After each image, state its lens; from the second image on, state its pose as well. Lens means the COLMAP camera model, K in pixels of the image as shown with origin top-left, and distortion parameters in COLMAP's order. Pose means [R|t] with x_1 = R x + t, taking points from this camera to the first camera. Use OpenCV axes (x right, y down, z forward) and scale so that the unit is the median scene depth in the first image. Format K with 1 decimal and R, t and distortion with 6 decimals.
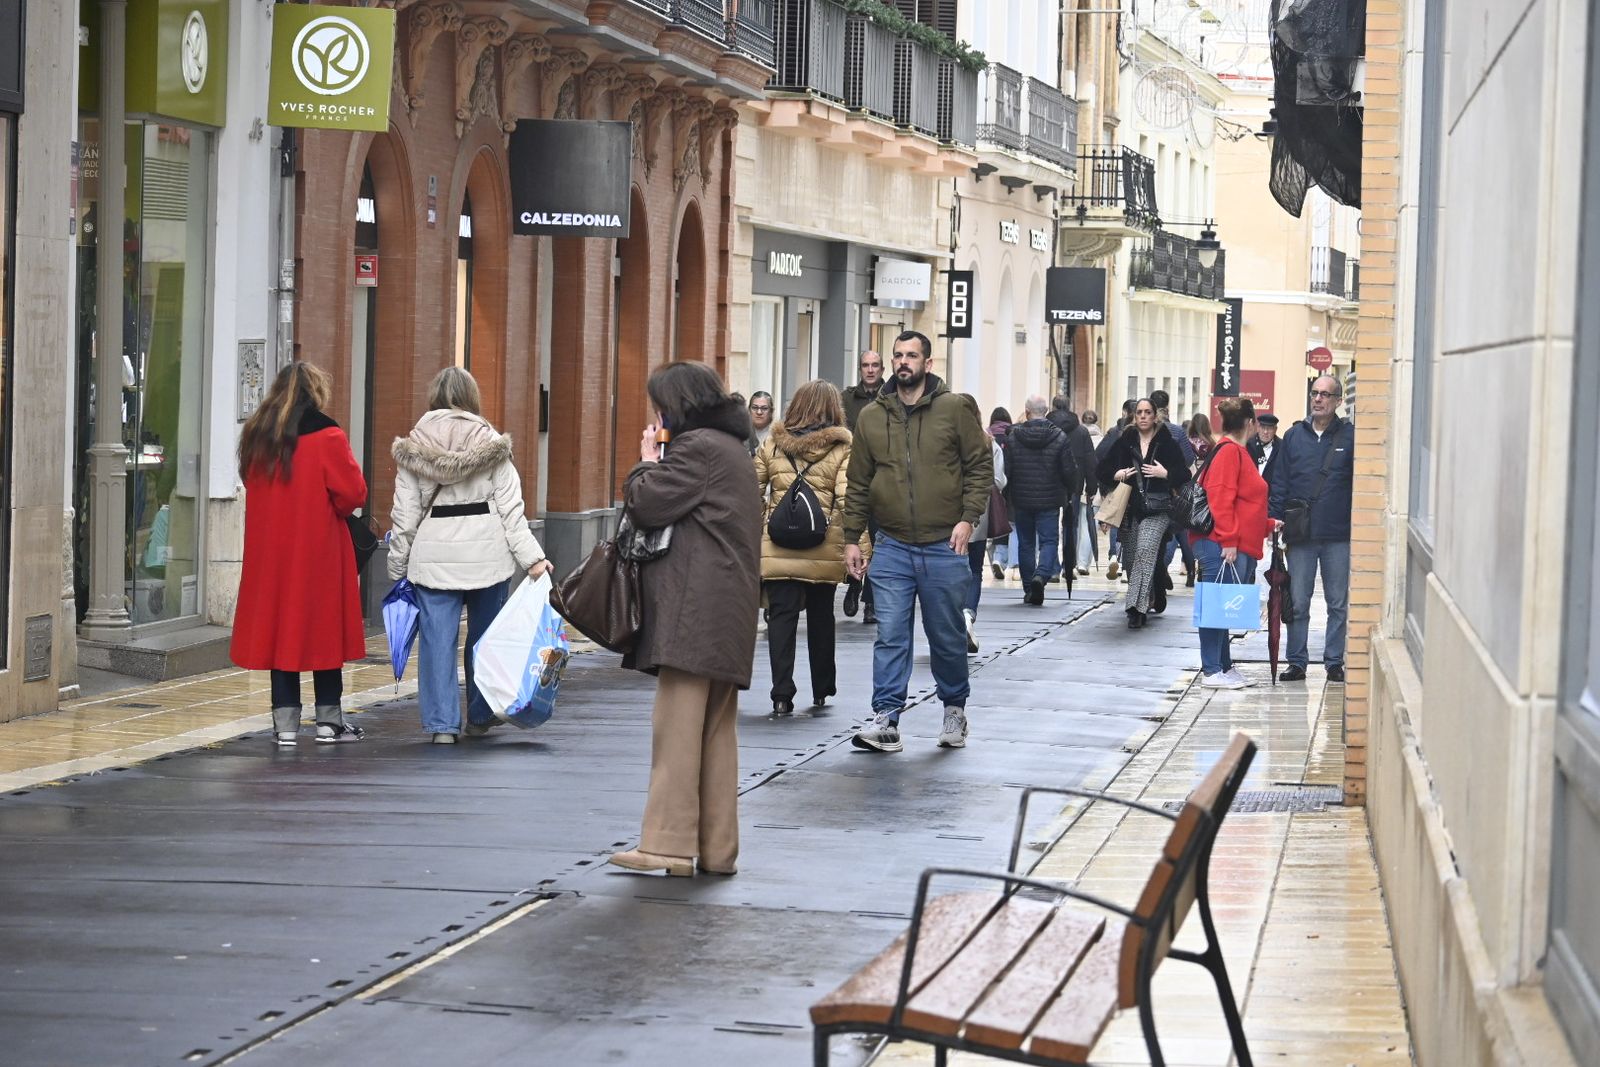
lens RADIAL K [[5393.7, 0, 800.0], [0, 5393.7, 533.5], [0, 0, 1]] dist [0.029667, 0.813857]
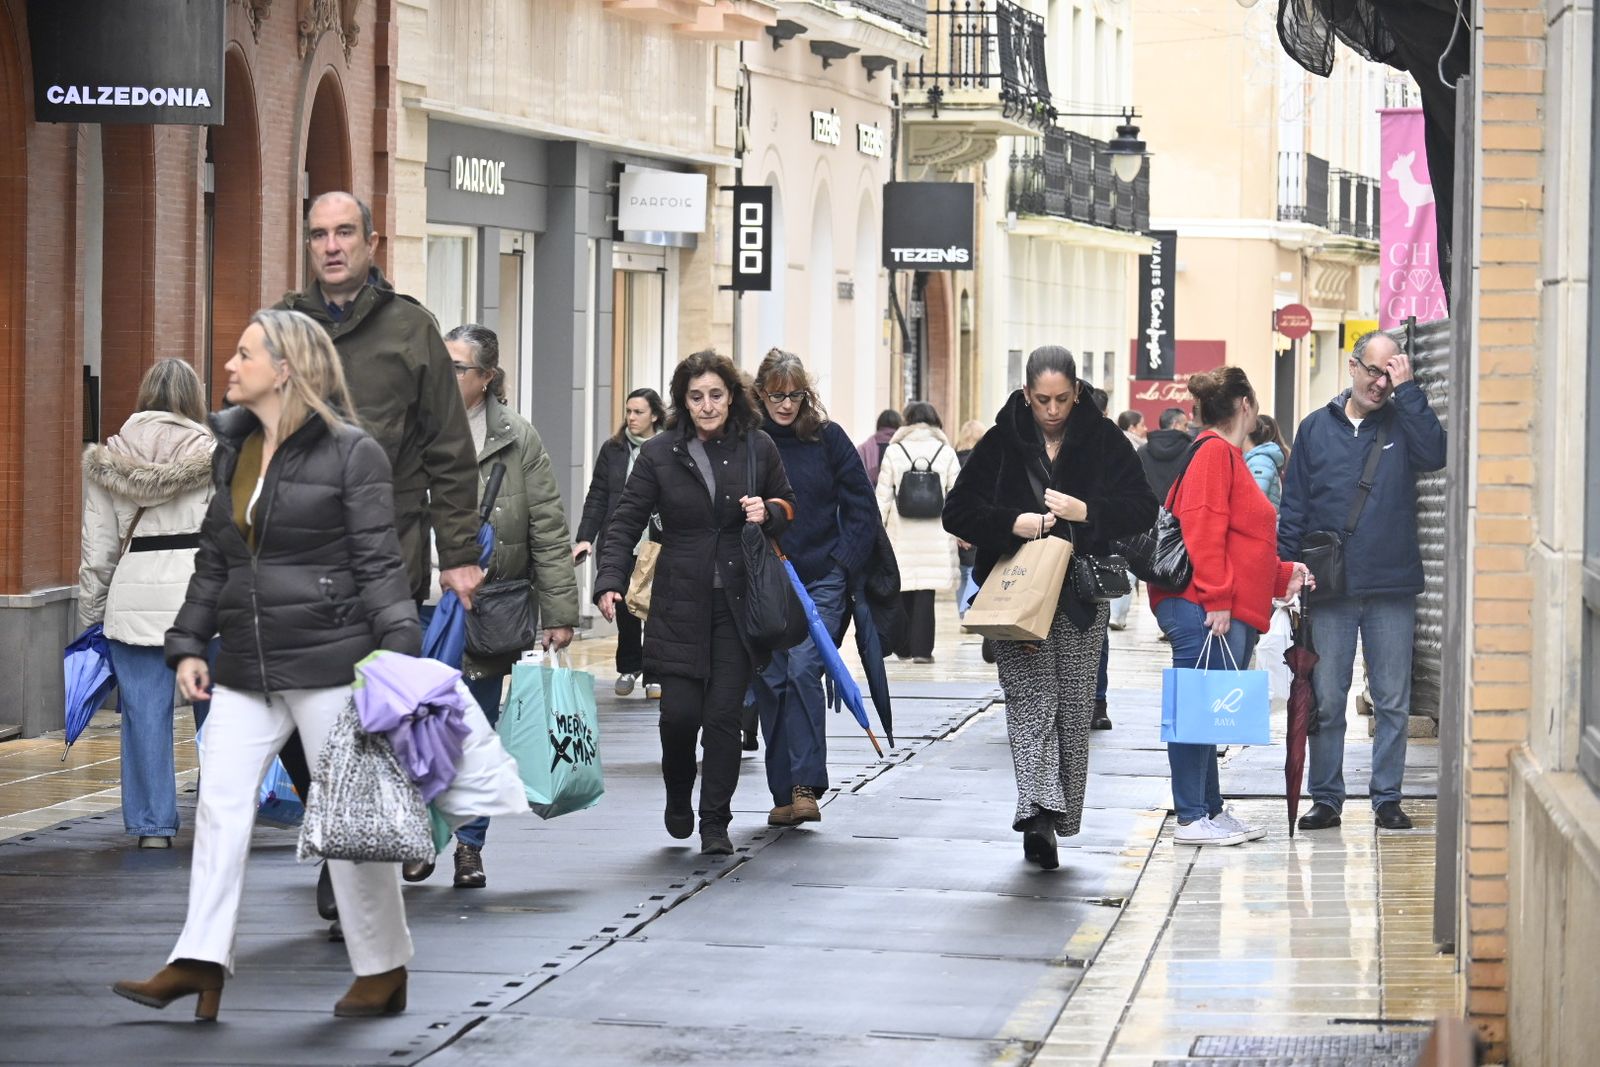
lens RADIAL K [[5393.7, 0, 800.0], [0, 5393.7, 533.5], [0, 0, 1]] dist [0.029667, 0.813857]
pose [[0.998406, -0.014758, 0.054473, -0.000186], [0.015320, 0.999833, -0.009915, -0.000879], [-0.054318, 0.010734, 0.998466, 0.357423]]
